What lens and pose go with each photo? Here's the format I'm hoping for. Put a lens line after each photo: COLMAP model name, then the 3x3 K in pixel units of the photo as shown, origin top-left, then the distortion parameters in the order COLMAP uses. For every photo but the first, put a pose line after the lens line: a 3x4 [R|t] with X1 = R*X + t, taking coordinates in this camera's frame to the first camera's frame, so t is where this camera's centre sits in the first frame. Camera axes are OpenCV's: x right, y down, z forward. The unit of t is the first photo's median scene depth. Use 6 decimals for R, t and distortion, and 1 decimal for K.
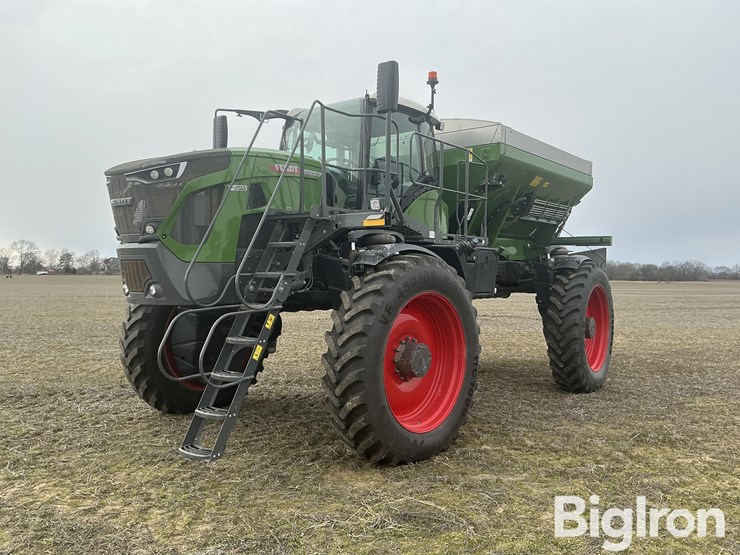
lens RADIAL K [[614.5, 0, 367.5], [0, 614.5, 274.3], [0, 0, 1]] dist [0.144858, -0.294475]
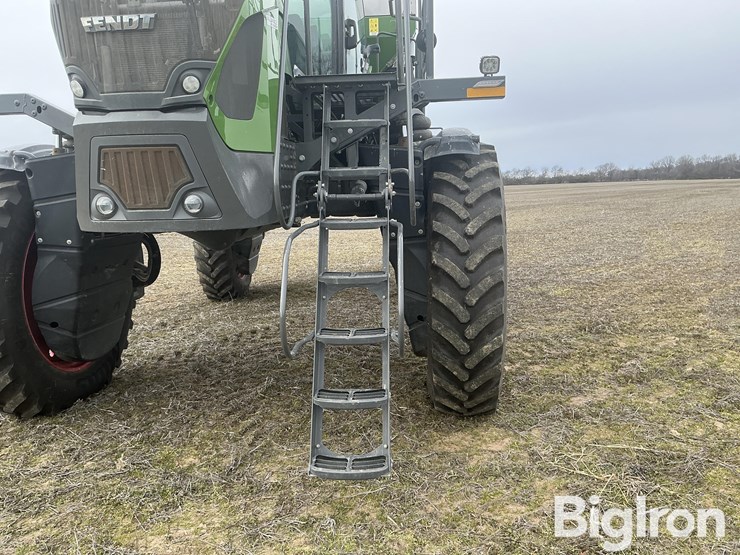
lens RADIAL K [[614.5, 0, 367.5], [0, 614.5, 274.3], [0, 0, 1]] dist [0.144858, -0.294475]
pose [[0.826851, -0.111425, 0.551274, -0.429701], [0.036217, 0.988693, 0.145516, 0.010958], [-0.561254, -0.100355, 0.821537, 0.390328]]
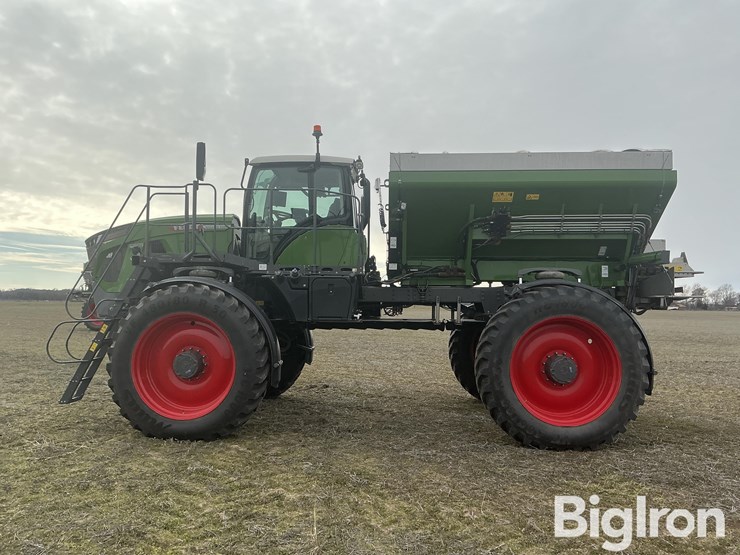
lens RADIAL K [[614.5, 0, 367.5], [0, 614.5, 274.3], [0, 0, 1]] dist [0.144858, -0.294475]
pose [[0.581037, -0.037348, -0.813020, 1.266438], [-0.008851, 0.998598, -0.052198, 0.011548], [0.813829, 0.037525, 0.579892, 0.491608]]
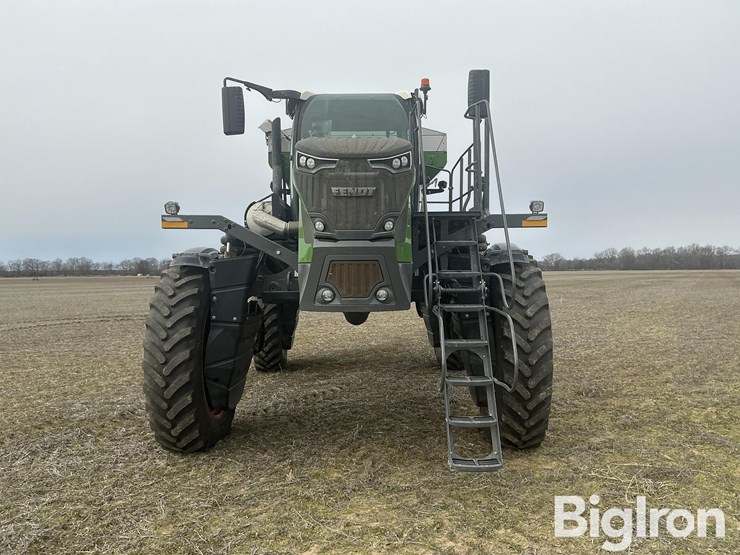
lens RADIAL K [[614.5, 0, 367.5], [0, 614.5, 274.3], [0, 0, 1]] dist [0.144858, -0.294475]
pose [[0.784780, -0.021975, 0.619385, -0.736431], [0.017459, 0.999758, 0.013349, -0.012512], [-0.619528, 0.000338, 0.784974, 0.277257]]
